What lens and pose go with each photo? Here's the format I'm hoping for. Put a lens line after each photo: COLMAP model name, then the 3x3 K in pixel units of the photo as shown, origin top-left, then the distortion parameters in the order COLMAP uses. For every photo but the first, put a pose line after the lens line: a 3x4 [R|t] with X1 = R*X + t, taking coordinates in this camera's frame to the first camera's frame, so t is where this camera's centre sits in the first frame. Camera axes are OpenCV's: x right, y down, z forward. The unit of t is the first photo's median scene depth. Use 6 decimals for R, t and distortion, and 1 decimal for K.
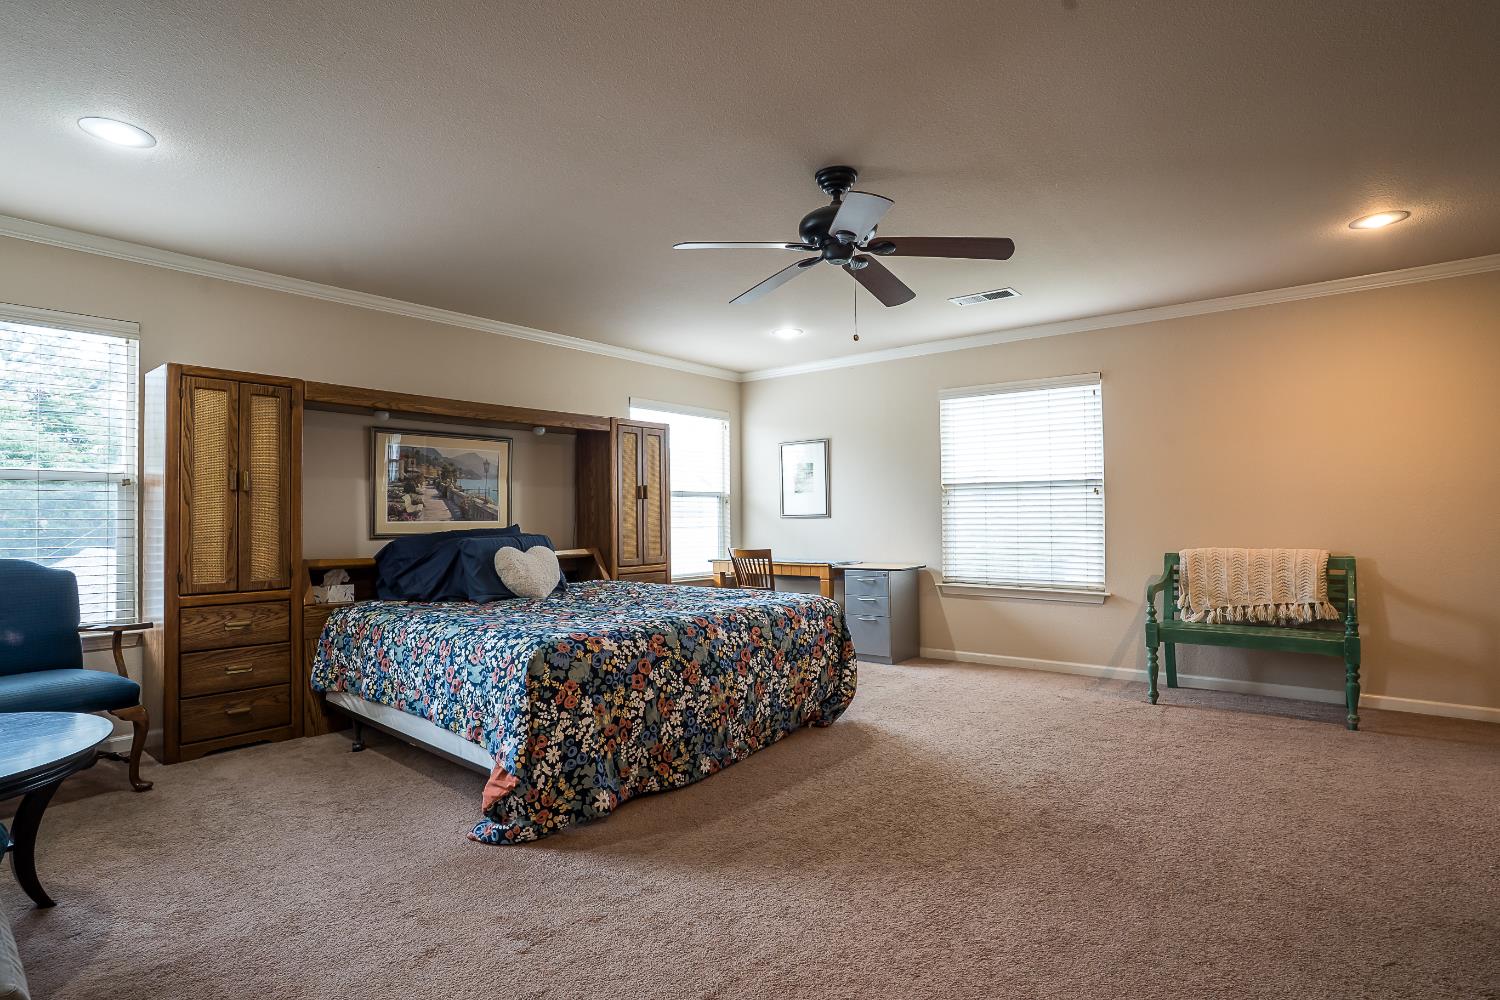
lens RADIAL K [[759.5, 0, 754.6], [0, 759.5, 499.7], [0, 0, 1]] dist [-0.080556, 0.037814]
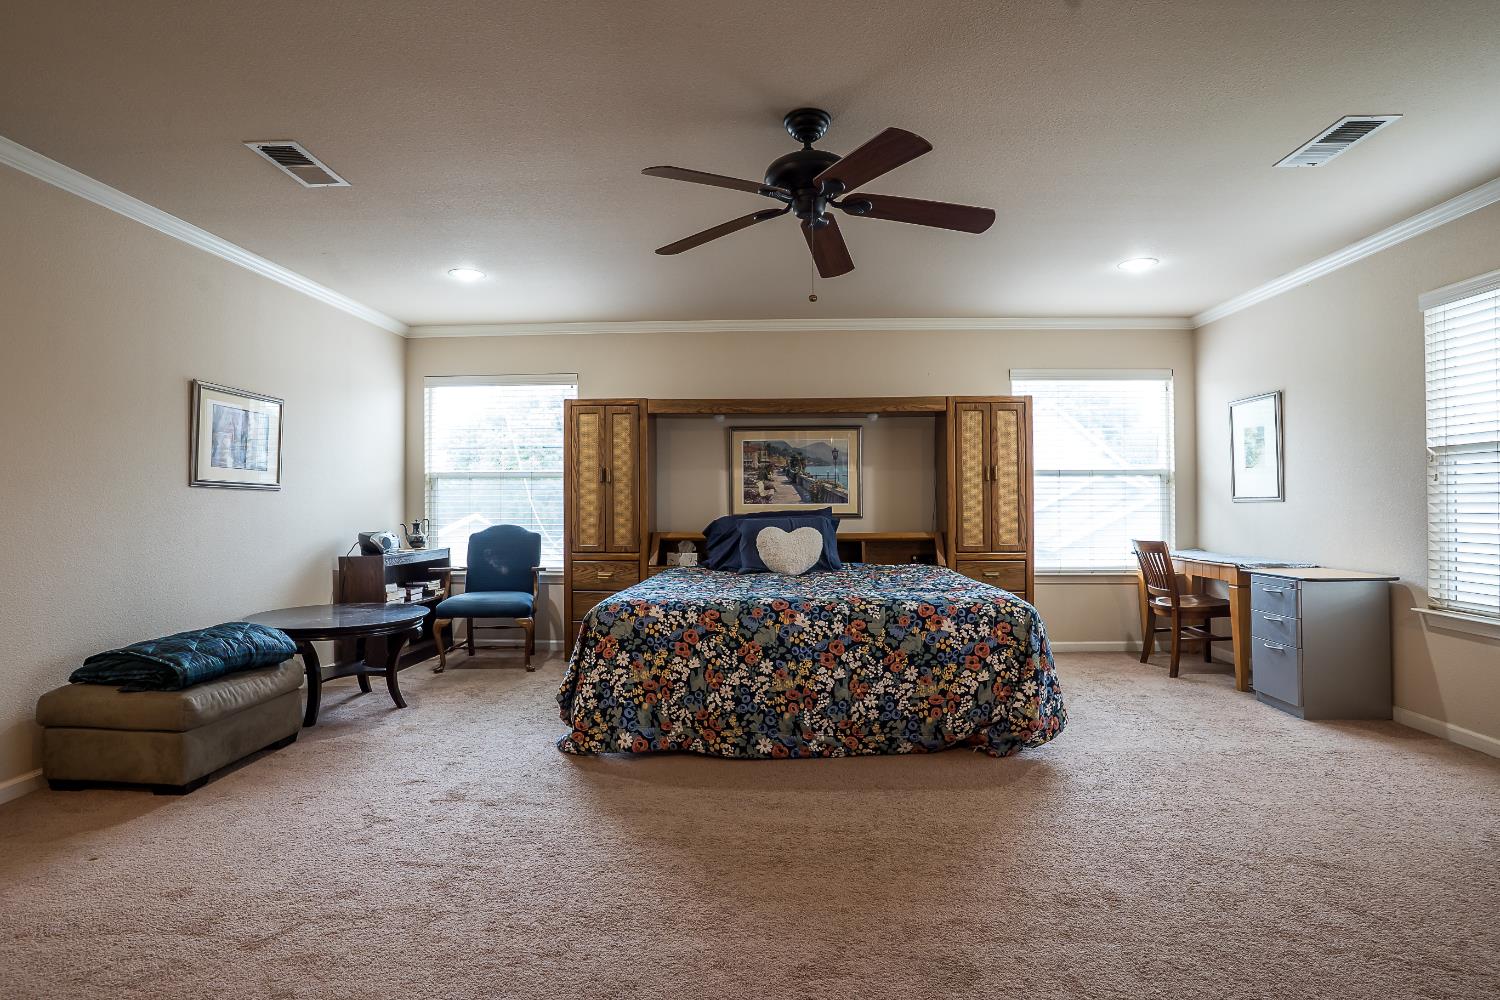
lens RADIAL K [[759.5, 0, 754.6], [0, 759.5, 499.7], [0, 0, 1]] dist [-0.080556, 0.037814]
pose [[0.600710, 0.001147, -0.799466, 0.660083], [0.018614, 0.999708, 0.015421, 0.004697], [0.799250, -0.024145, 0.600514, 0.346710]]
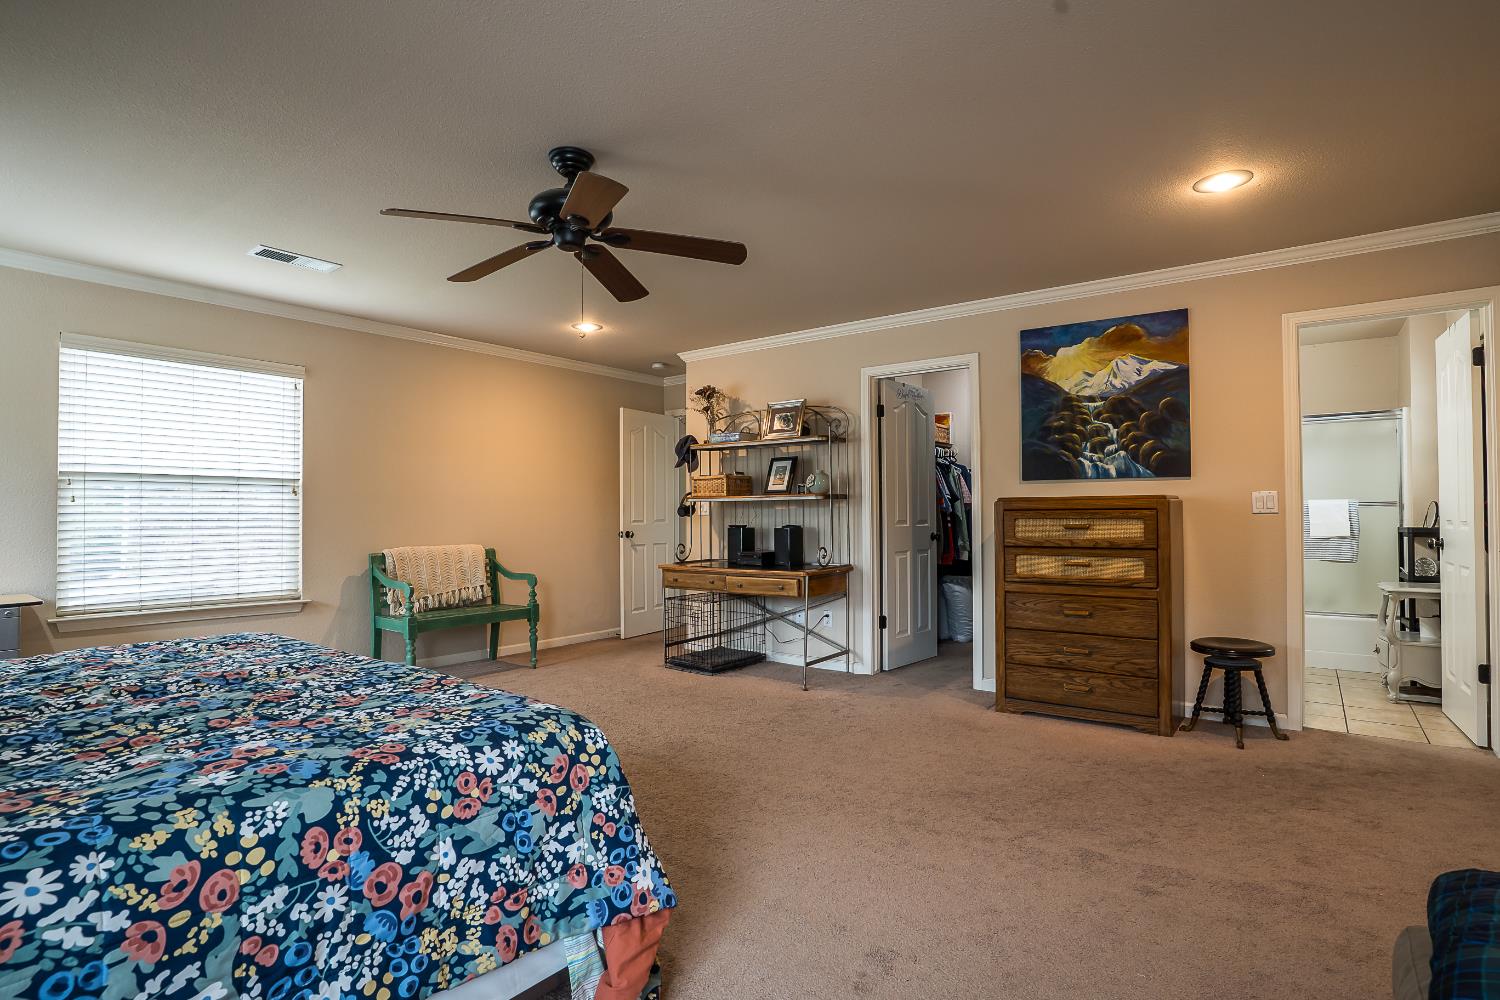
lens RADIAL K [[759.5, 0, 754.6], [0, 759.5, 499.7], [0, 0, 1]] dist [-0.080556, 0.037814]
pose [[-0.044661, 0.023835, 0.998718, -0.717555], [-0.016196, 0.999567, -0.024580, 0.017313], [-0.998871, -0.017273, -0.044256, 0.691003]]
